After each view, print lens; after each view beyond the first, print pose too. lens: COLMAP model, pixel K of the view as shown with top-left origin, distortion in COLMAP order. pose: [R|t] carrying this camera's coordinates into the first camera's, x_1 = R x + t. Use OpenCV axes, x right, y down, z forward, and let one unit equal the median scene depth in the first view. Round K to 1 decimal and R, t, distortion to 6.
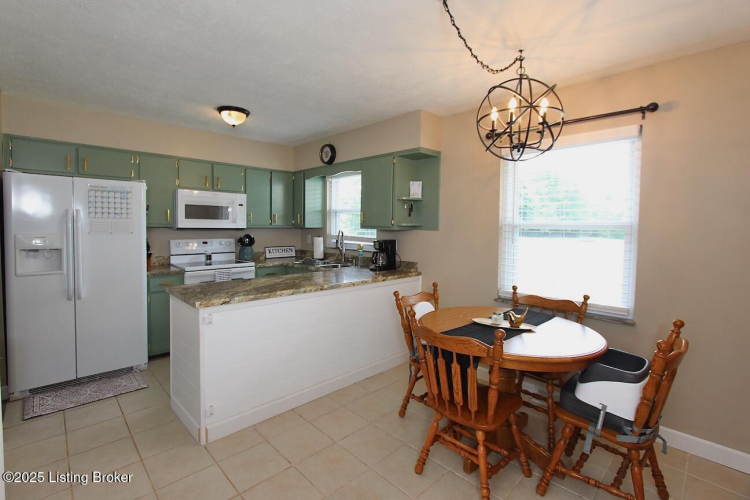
lens RADIAL K [[350.1, 0, 377.5], [0, 350.1, 238.8], [0, 0, 1]] dist [-0.002621, -0.000249]
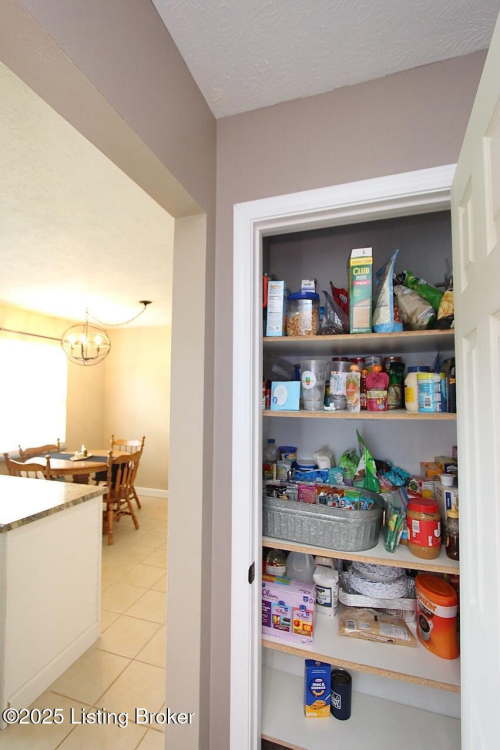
lens RADIAL K [[350.1, 0, 245.7], [0, 350.1, 373.4], [0, 0, 1]] dist [-0.002621, -0.000249]
pose [[-0.452986, 0.030343, 0.891001, -1.234620], [0.025545, 0.999452, -0.021049, -0.092415], [-0.891152, 0.013226, -0.453513, 0.815898]]
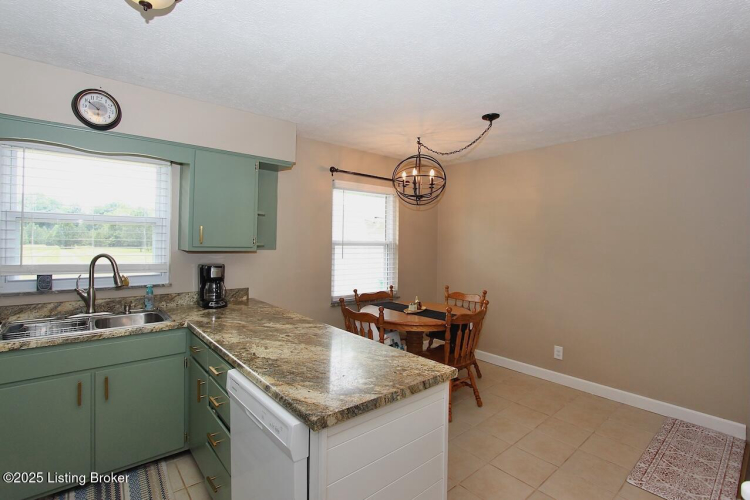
lens RADIAL K [[350.1, 0, 377.5], [0, 350.1, 238.8], [0, 0, 1]] dist [-0.002621, -0.000249]
pose [[0.062733, -0.005851, 0.998013, -0.927919], [0.024582, 0.999688, 0.004316, -0.061472], [-0.997728, 0.024263, 0.062857, 0.819075]]
